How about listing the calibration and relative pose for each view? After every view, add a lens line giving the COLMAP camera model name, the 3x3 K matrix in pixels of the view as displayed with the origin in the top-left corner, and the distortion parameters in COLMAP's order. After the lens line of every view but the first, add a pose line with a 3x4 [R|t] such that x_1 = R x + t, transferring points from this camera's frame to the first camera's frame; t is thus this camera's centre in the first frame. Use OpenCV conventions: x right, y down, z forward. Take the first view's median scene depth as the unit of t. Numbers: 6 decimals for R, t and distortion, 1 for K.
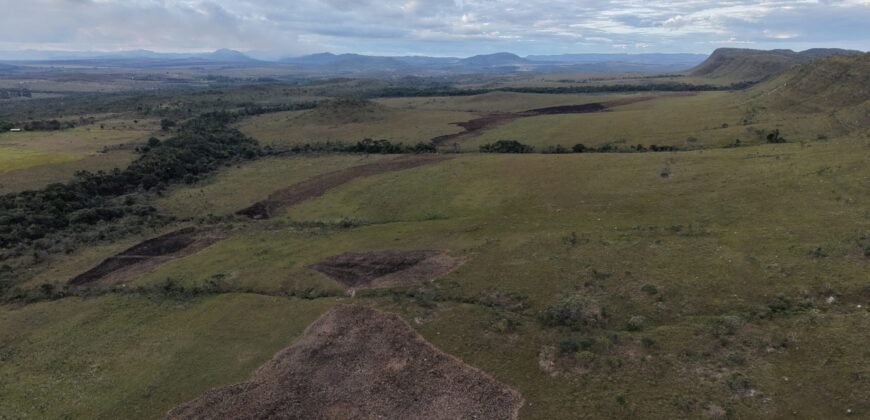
lens RADIAL K [[579.5, 0, 432.3], [0, 579.5, 212.5], [0, 0, 1]] dist [0.041735, -0.050004]
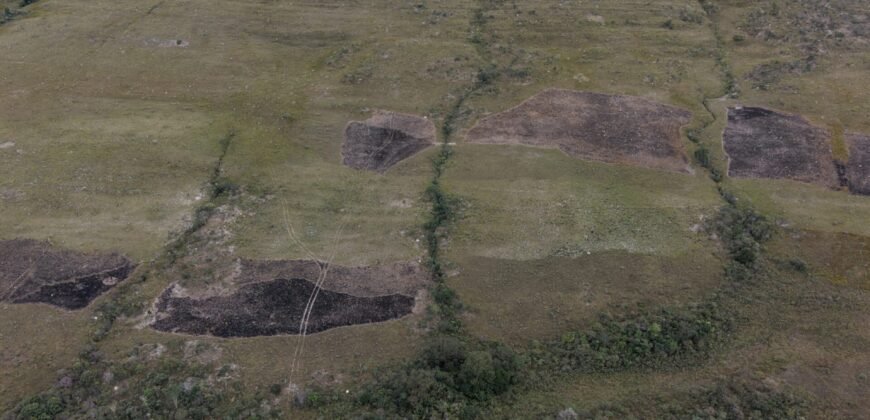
lens RADIAL K [[774.4, 0, 433.0], [0, 774.4, 215.2], [0, 0, 1]] dist [0.054437, -0.091886]
pose [[-0.212957, -0.462889, 0.860455, -0.746543], [0.251496, 0.825013, 0.506067, -0.276612], [-0.944139, 0.324171, -0.059278, 0.468820]]
